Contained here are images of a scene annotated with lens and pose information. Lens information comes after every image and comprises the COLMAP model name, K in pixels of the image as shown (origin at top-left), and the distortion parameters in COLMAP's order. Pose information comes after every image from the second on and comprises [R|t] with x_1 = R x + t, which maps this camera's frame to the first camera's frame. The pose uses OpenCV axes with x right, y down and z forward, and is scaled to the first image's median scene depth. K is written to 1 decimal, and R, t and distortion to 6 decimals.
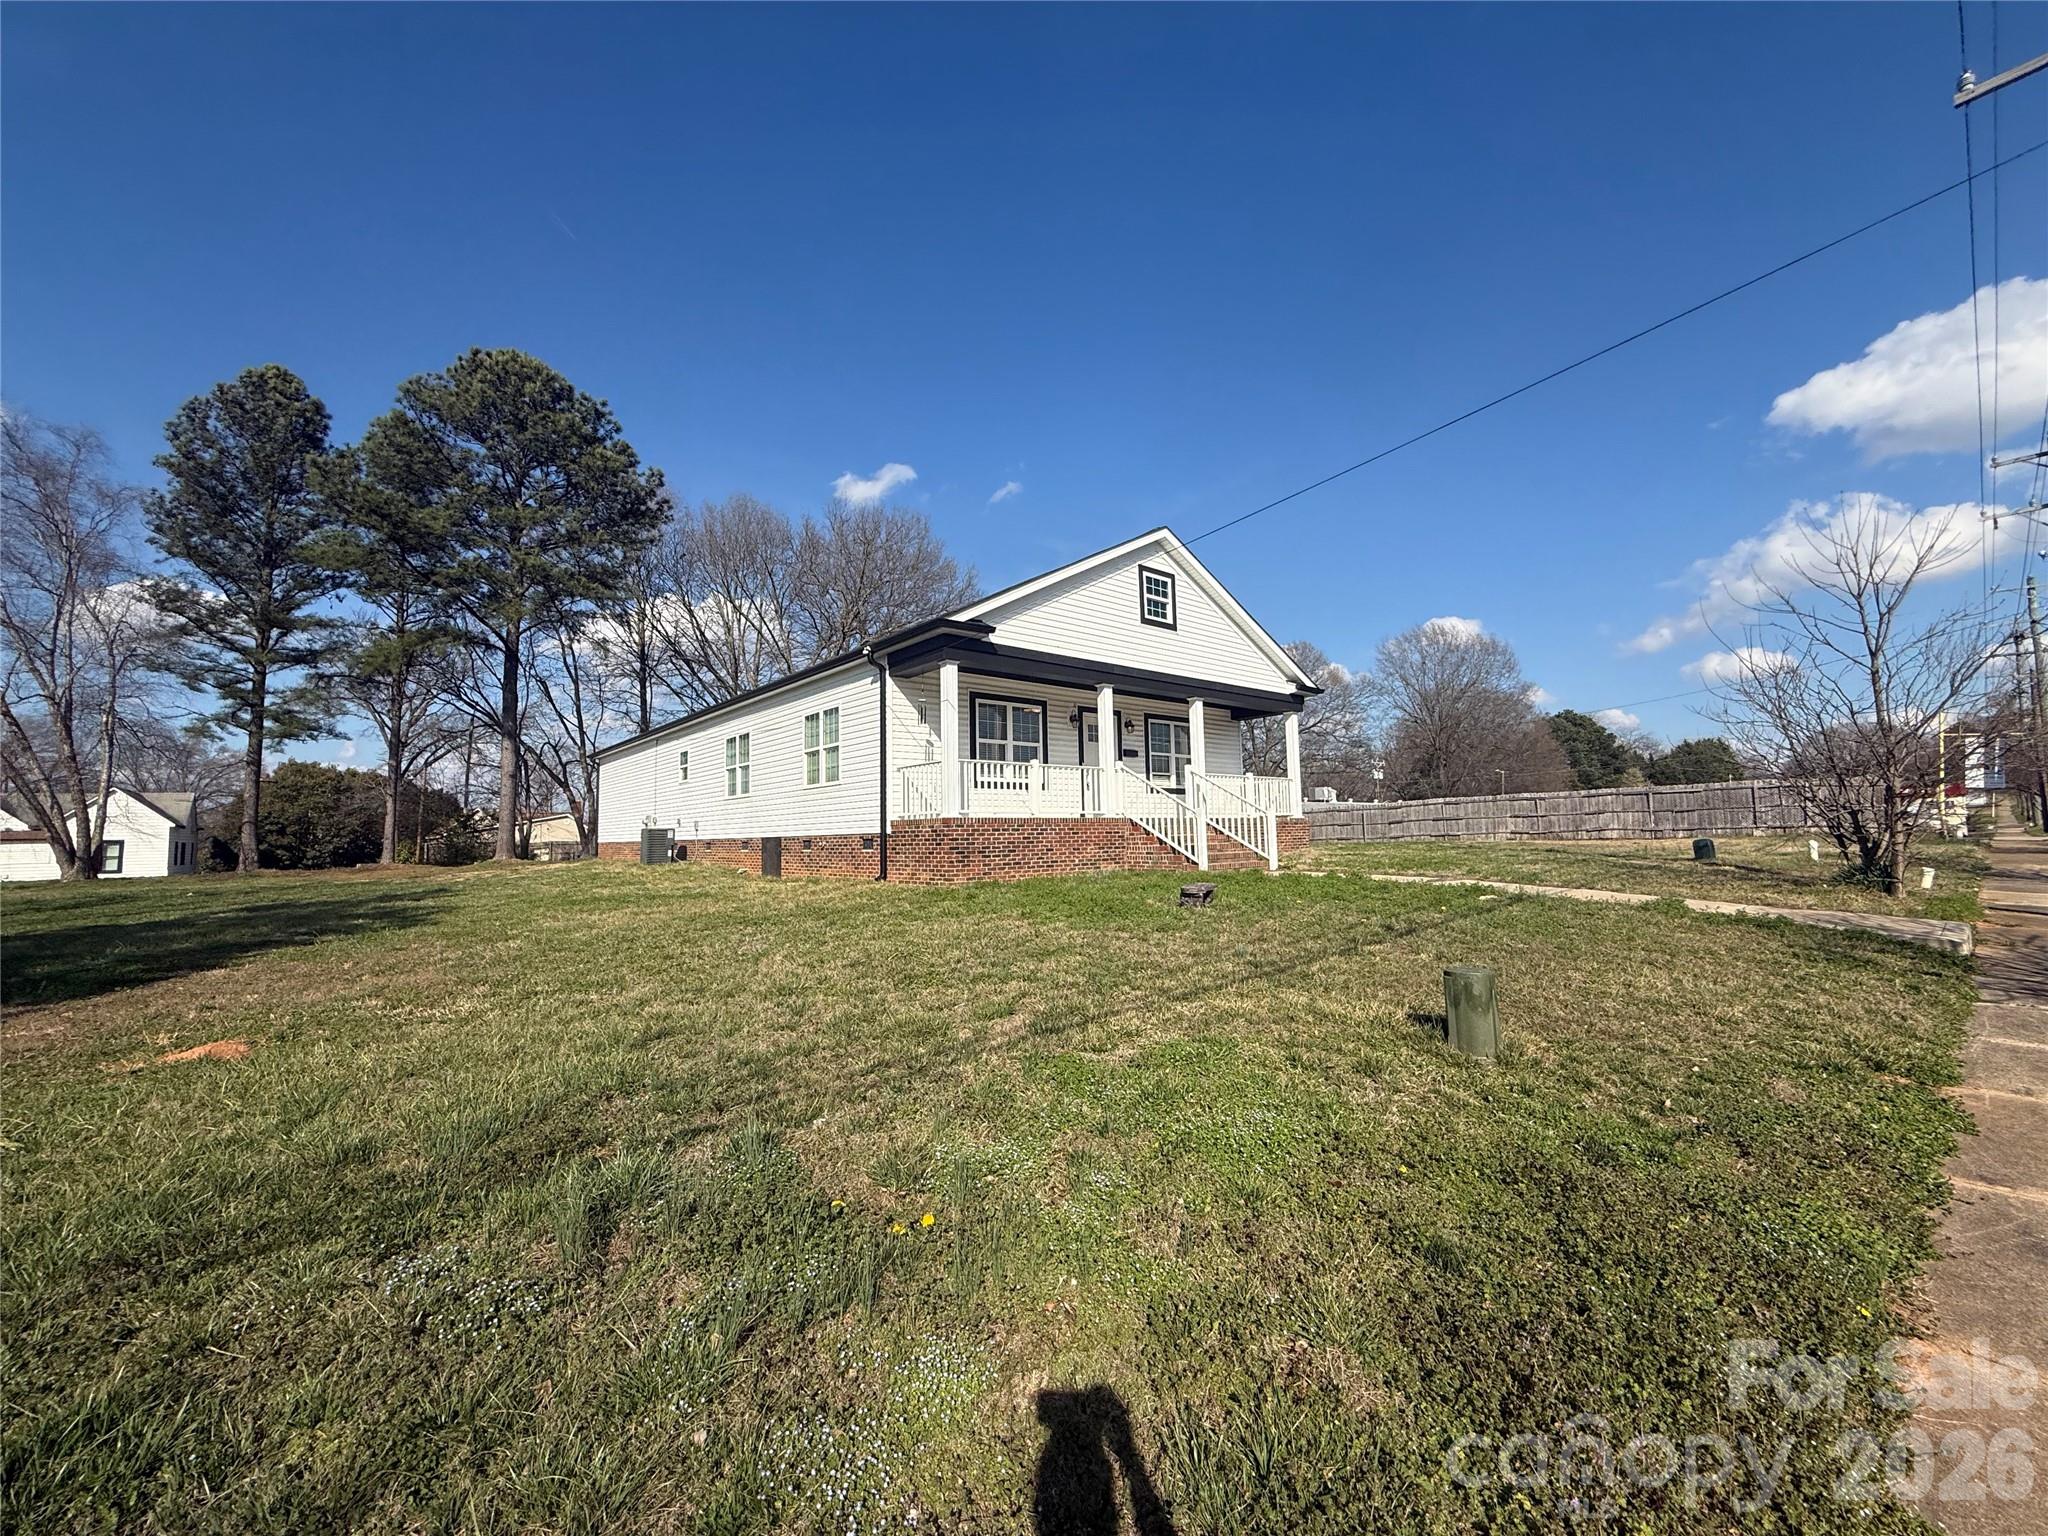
lens RADIAL K [[817.5, 0, 1019.8], [0, 817.5, 761.4], [0, 0, 1]] dist [-0.004622, 0.001446]
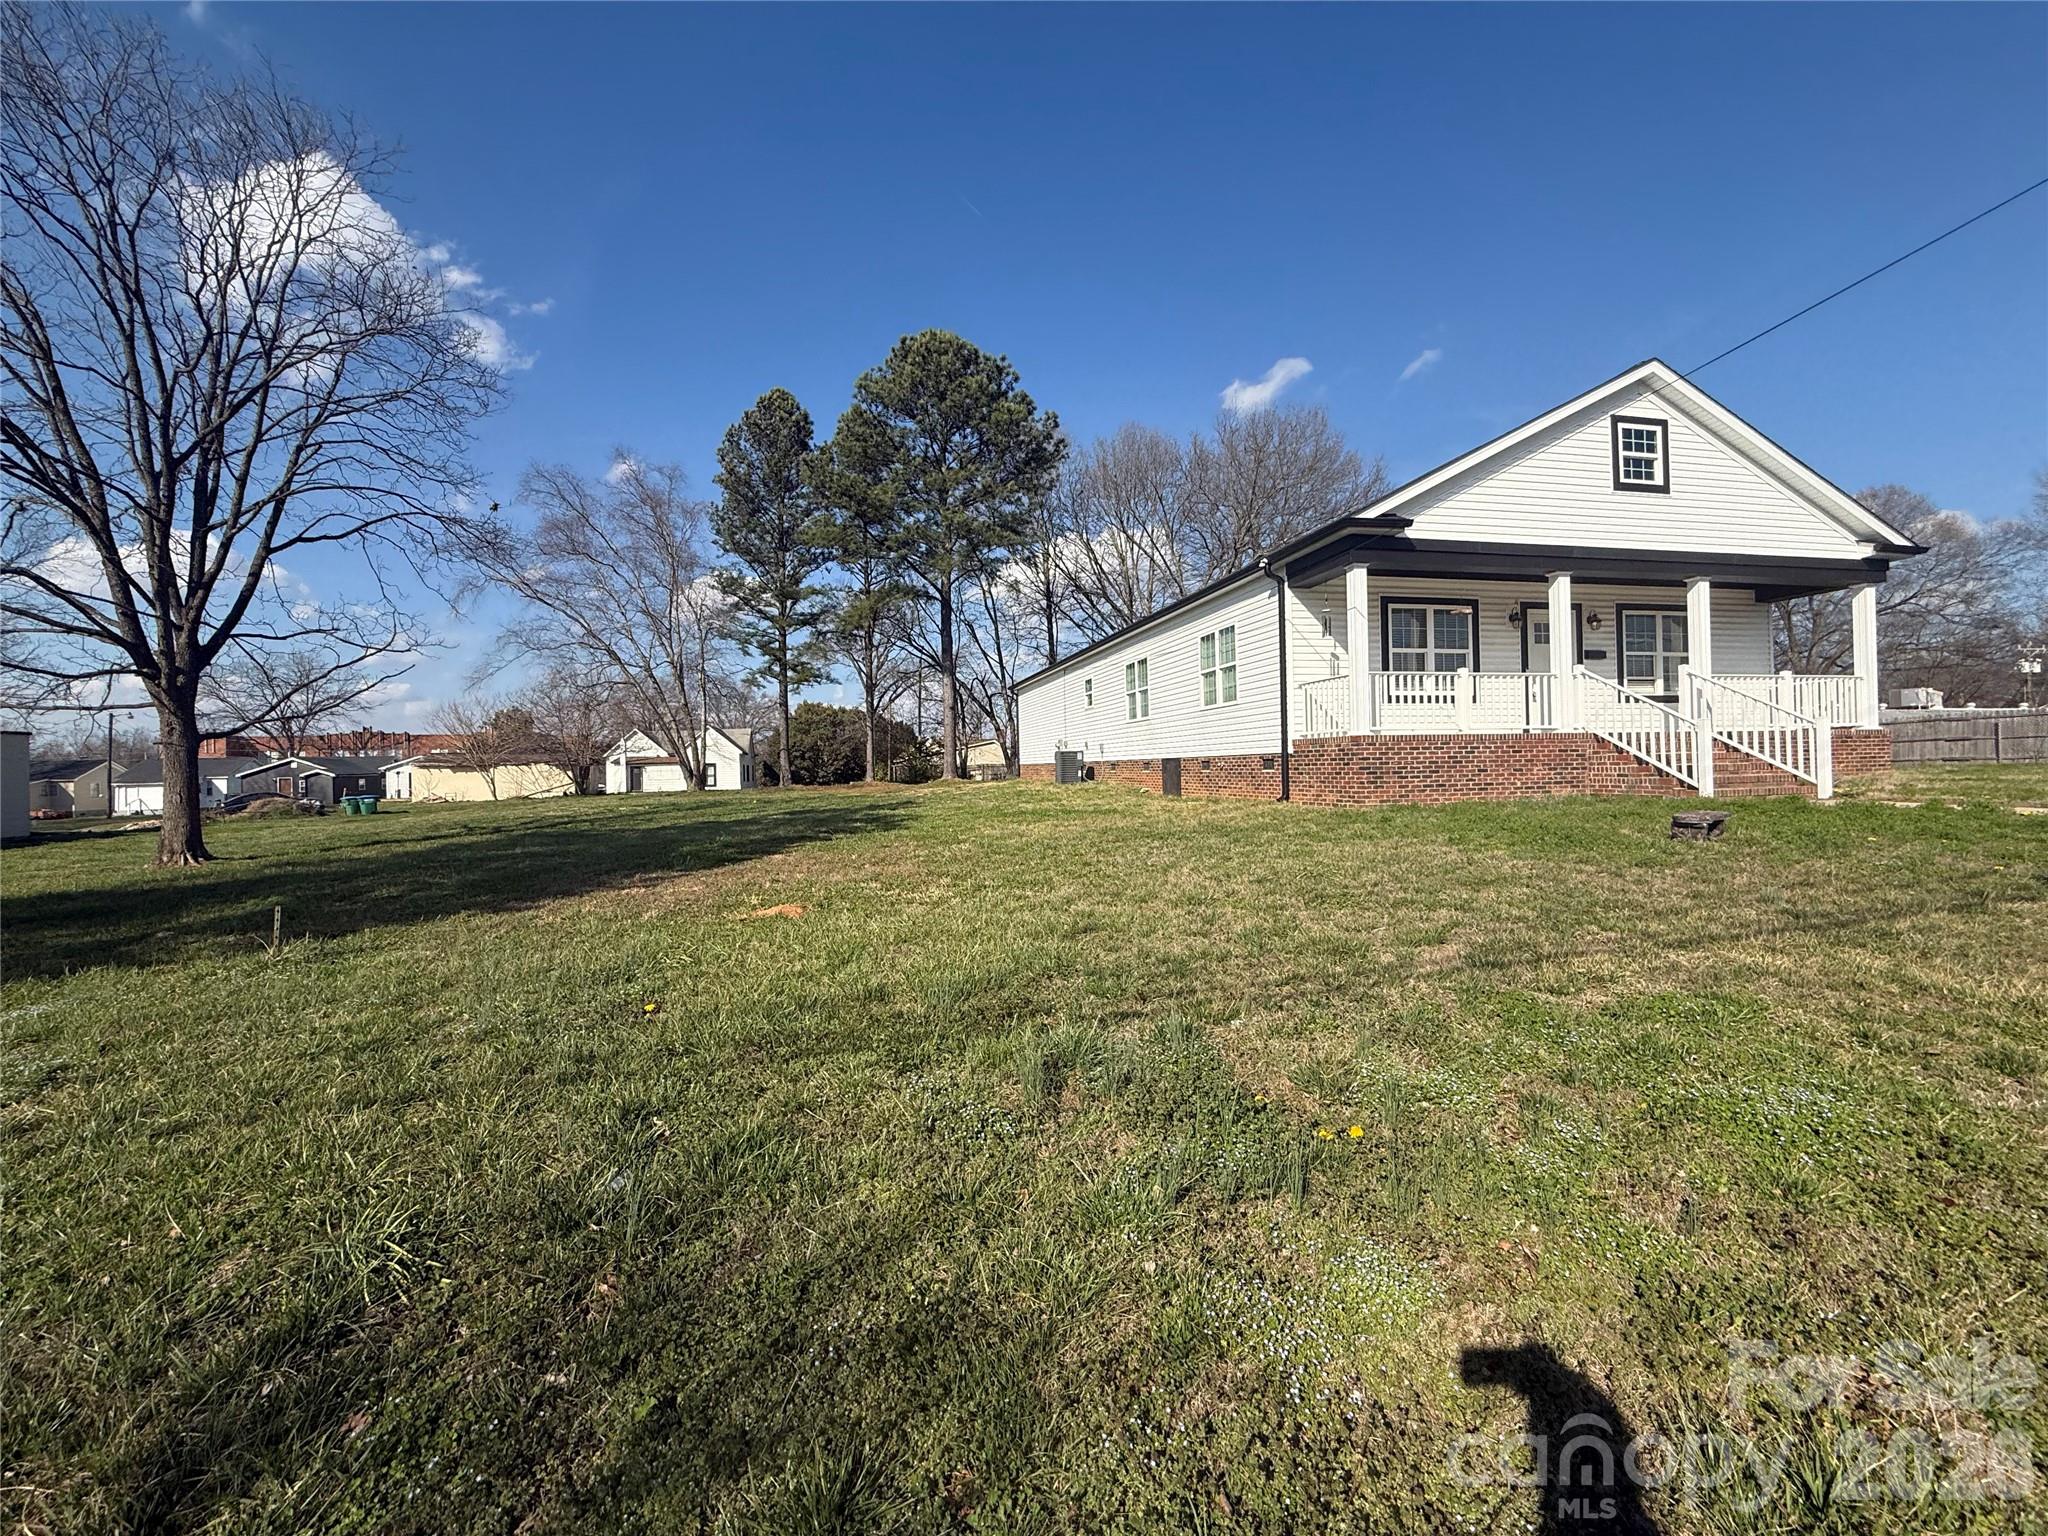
lens RADIAL K [[817.5, 0, 1012.9], [0, 817.5, 762.8], [0, 0, 1]] dist [-0.004622, 0.001446]
pose [[0.886645, -0.000919, -0.462449, -0.005632], [0.044681, 0.995490, 0.083688, 0.004519], [0.460287, -0.094864, 0.882687, -0.003114]]
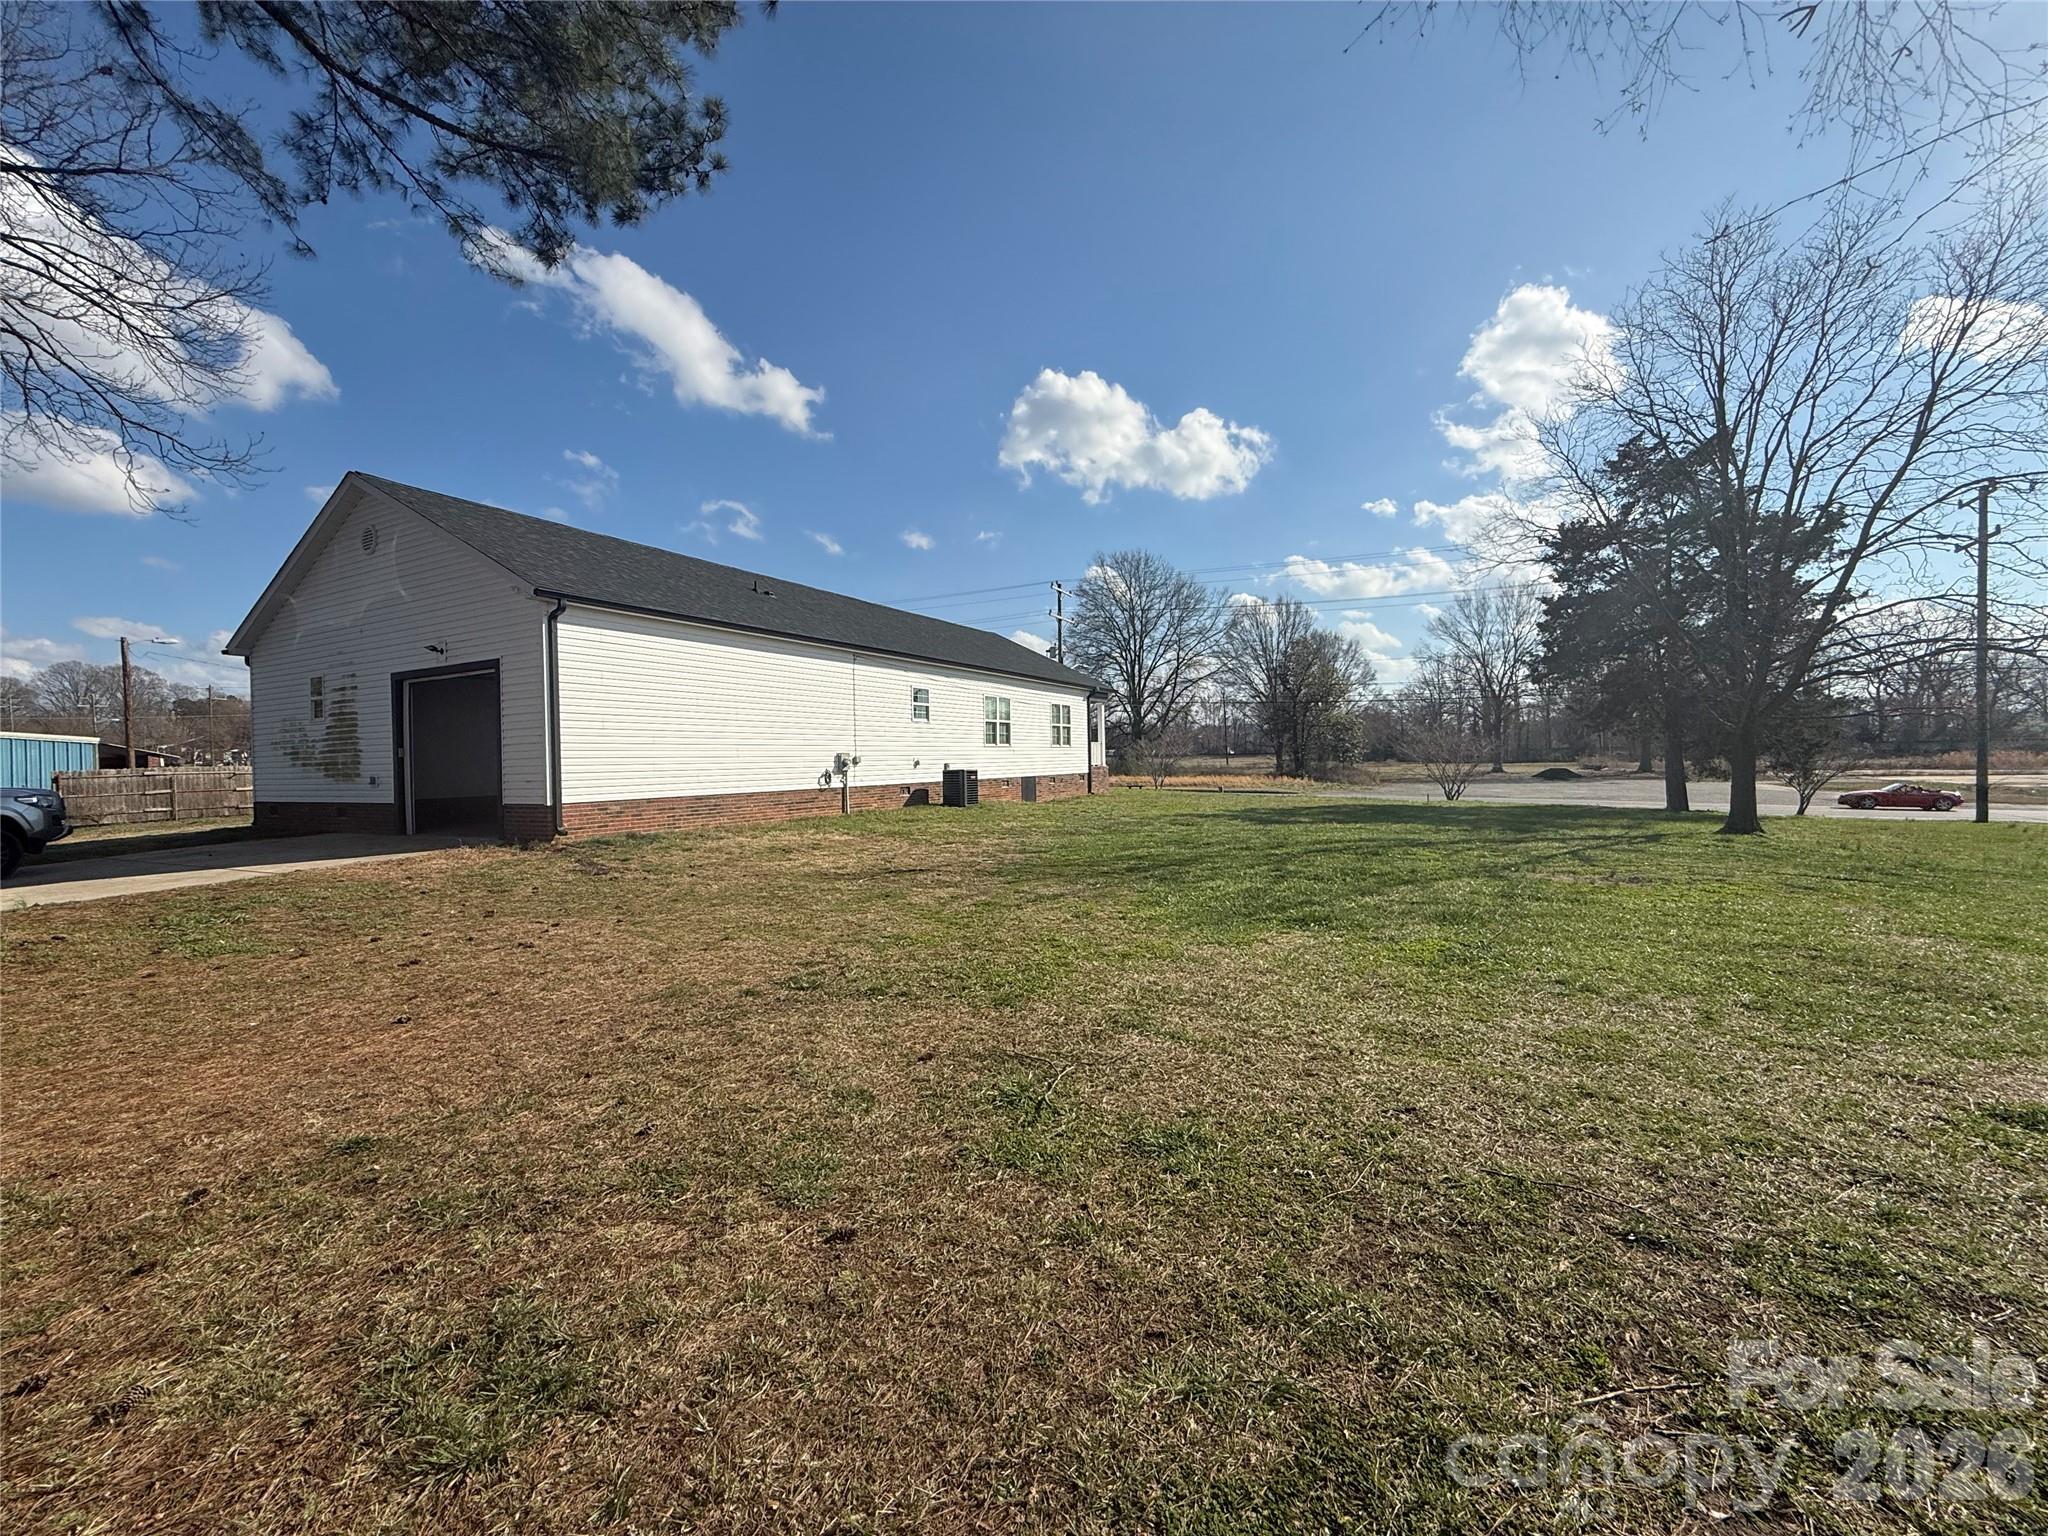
lens RADIAL K [[817.5, 0, 1023.7], [0, 817.5, 770.1], [0, 0, 1]] dist [-0.004622, 0.001446]
pose [[-0.375419, 0.014650, 0.926739, -2.344918], [-0.057215, 0.997602, -0.038948, 0.195007], [-0.925088, -0.067645, -0.373680, 2.179641]]
